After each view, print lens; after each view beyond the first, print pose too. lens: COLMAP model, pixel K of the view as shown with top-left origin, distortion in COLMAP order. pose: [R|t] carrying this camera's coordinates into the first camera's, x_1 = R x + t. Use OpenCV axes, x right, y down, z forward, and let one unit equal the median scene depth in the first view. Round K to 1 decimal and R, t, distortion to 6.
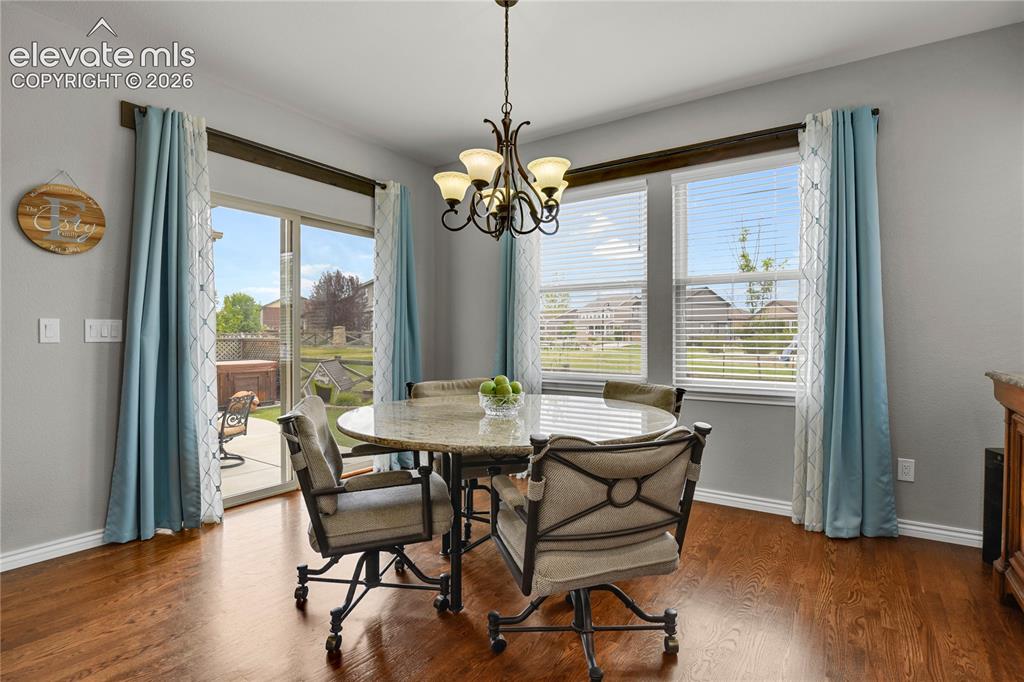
lens RADIAL K [[500.0, 0, 513.3], [0, 500.0, 338.9], [0, 0, 1]] dist [-0.024400, -0.003472]
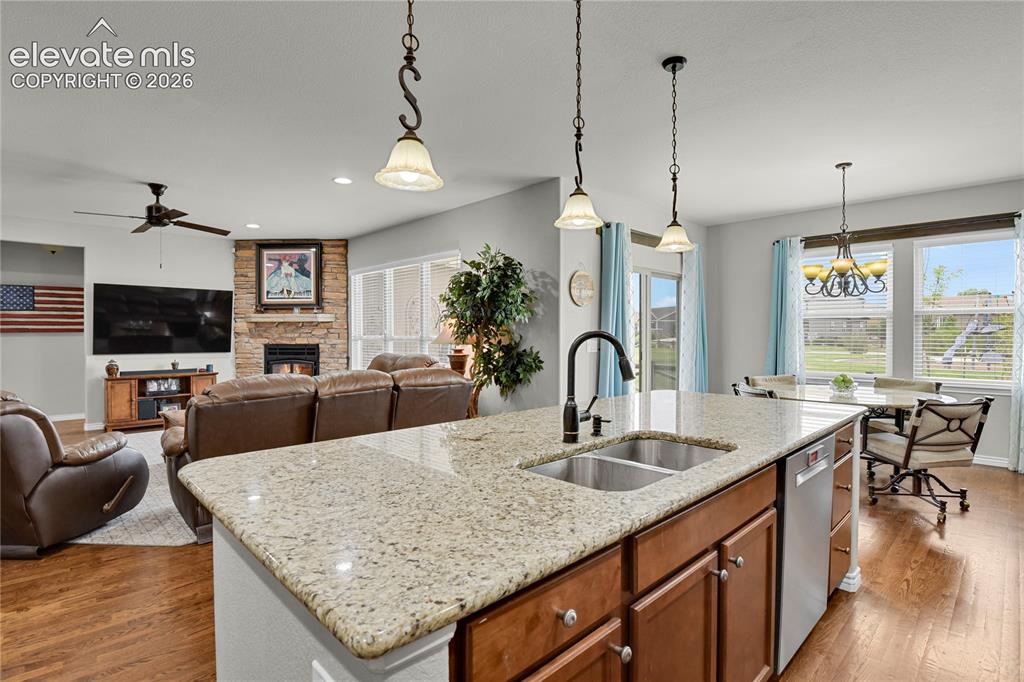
lens RADIAL K [[500.0, 0, 514.7], [0, 500.0, 339.1], [0, 0, 1]] dist [-0.024400, -0.003472]
pose [[0.980579, 0.003163, -0.196099, -1.235609], [-0.001868, 0.999975, 0.006787, -0.091363], [0.196116, -0.006288, 0.980561, -1.490874]]
